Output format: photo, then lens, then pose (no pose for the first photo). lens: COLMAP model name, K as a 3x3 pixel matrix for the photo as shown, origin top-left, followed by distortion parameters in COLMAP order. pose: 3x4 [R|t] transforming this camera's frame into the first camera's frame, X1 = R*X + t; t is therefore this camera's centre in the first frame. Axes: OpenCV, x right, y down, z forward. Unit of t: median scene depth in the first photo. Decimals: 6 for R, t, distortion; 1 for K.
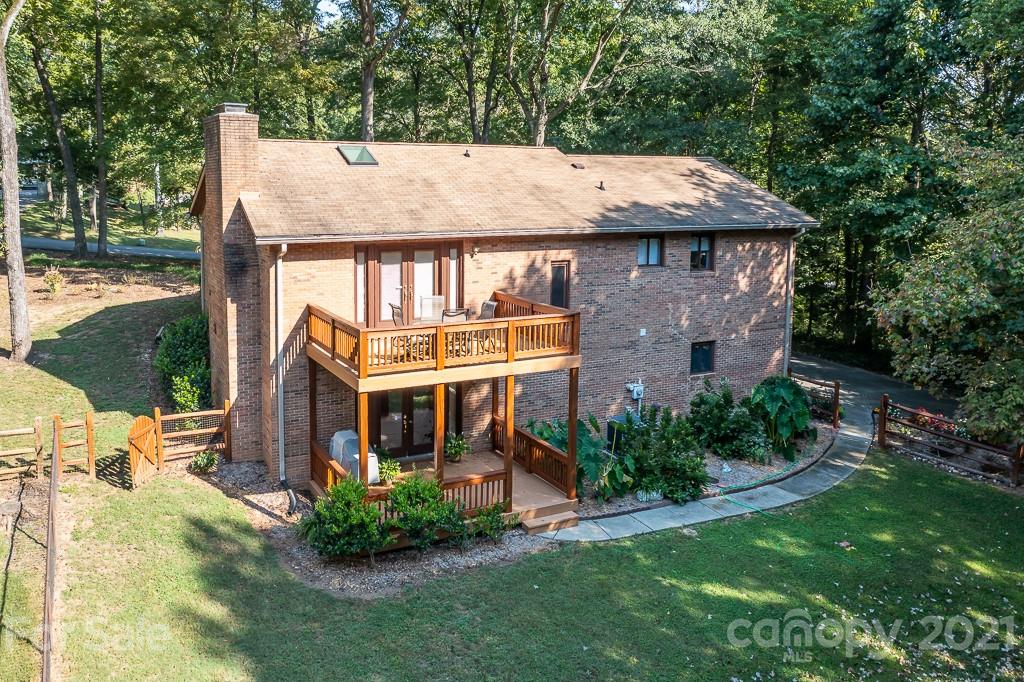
lens RADIAL K [[819.8, 0, 512.0], [0, 819.8, 341.0], [0, 0, 1]] dist [-0.014951, 0.048254]
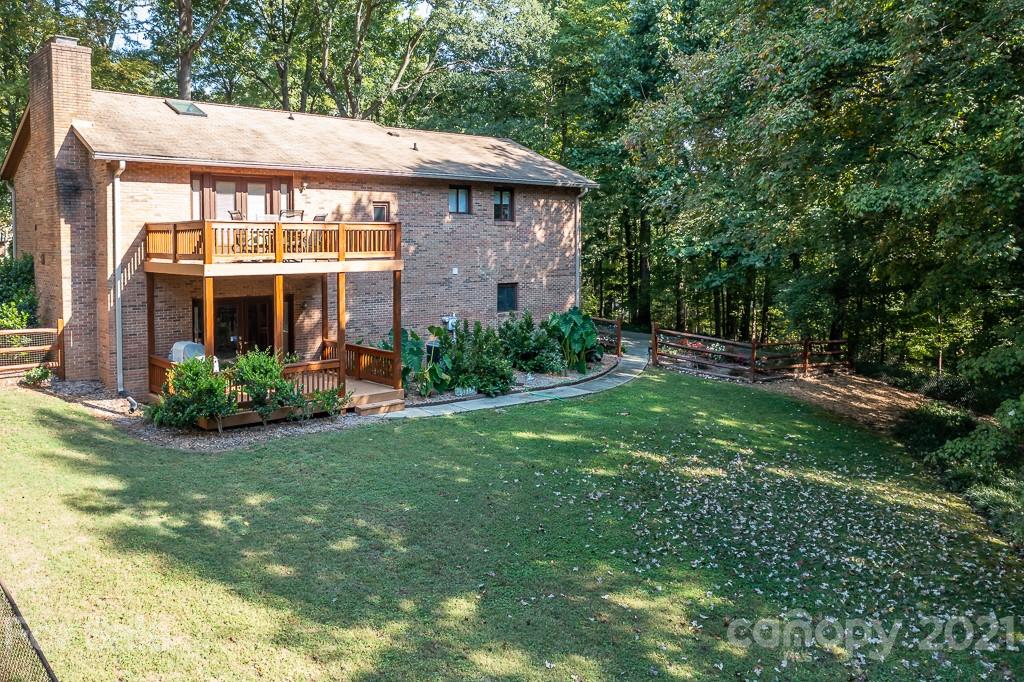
lens RADIAL K [[799.9, 0, 512.0], [0, 799.9, 341.0], [0, 0, 1]] dist [-0.018528, 0.056274]
pose [[0.973442, -0.023434, 0.227733, -0.021106], [0.034713, 0.998354, -0.045647, 0.153199], [-0.226288, 0.052340, 0.972653, -0.103689]]
